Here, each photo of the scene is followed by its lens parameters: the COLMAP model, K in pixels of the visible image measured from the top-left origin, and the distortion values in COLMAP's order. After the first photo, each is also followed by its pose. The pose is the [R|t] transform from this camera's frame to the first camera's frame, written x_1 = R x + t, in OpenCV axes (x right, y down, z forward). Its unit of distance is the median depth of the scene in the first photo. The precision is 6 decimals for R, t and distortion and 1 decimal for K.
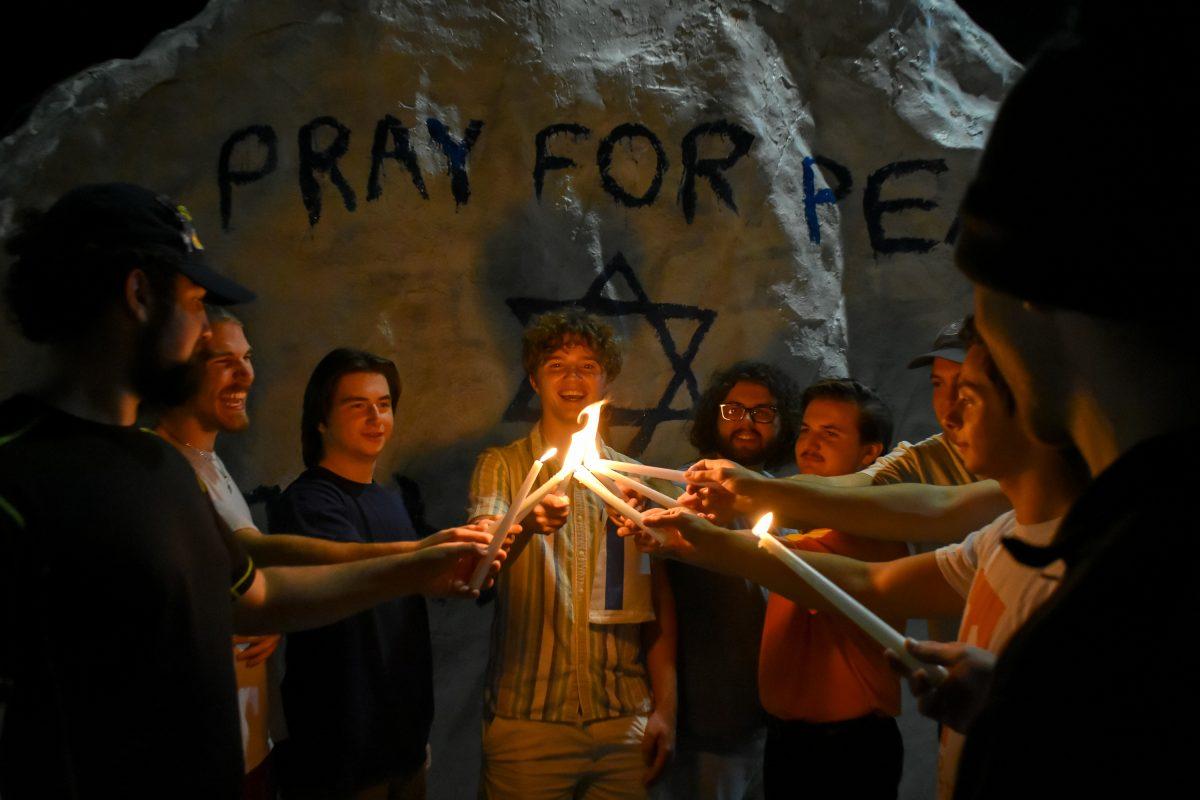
lens RADIAL K [[1190.1, 0, 606.5], [0, 1190.1, 397.7], [0, 0, 1]] dist [-0.016989, 0.000000]
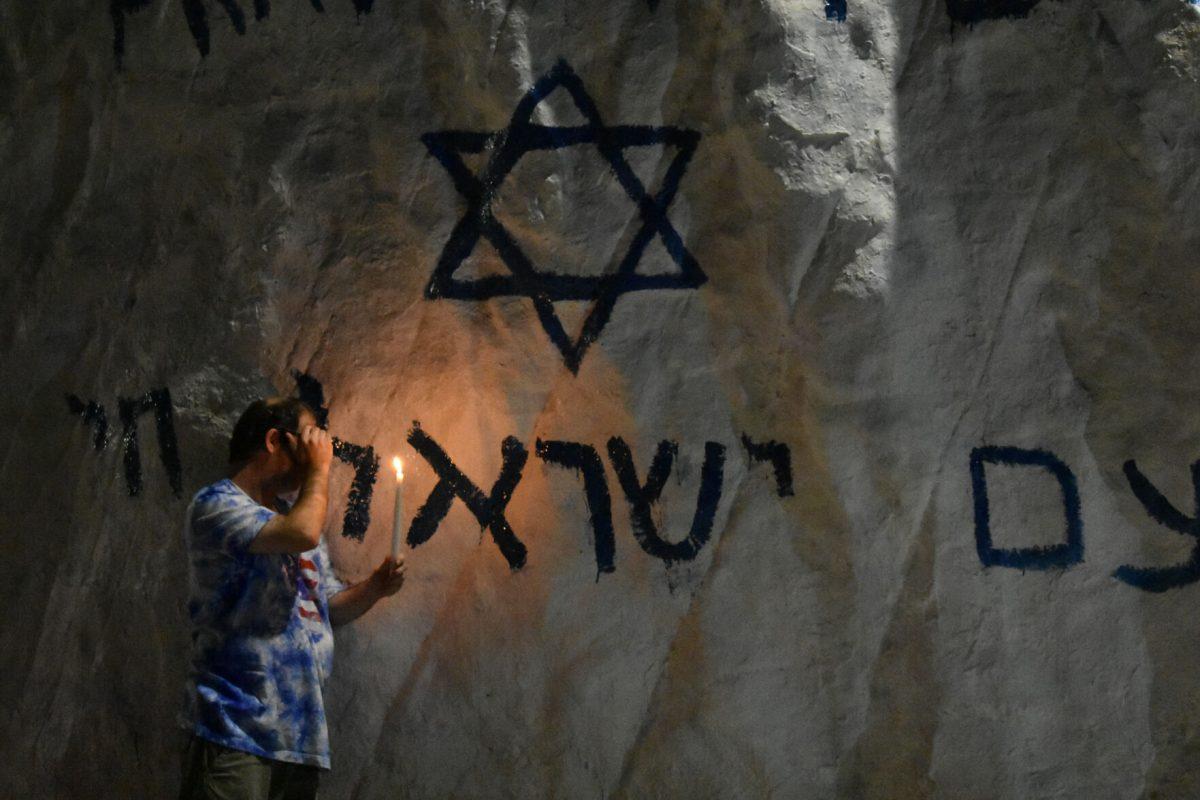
lens RADIAL K [[2780.2, 0, 599.8], [0, 2780.2, 392.2], [0, 0, 1]] dist [-0.028431, 0.000000]
pose [[0.865960, -0.016604, -0.499837, 0.864309], [0.034461, 0.999054, 0.026516, 0.035181], [0.498924, -0.040186, 0.865713, -0.450434]]
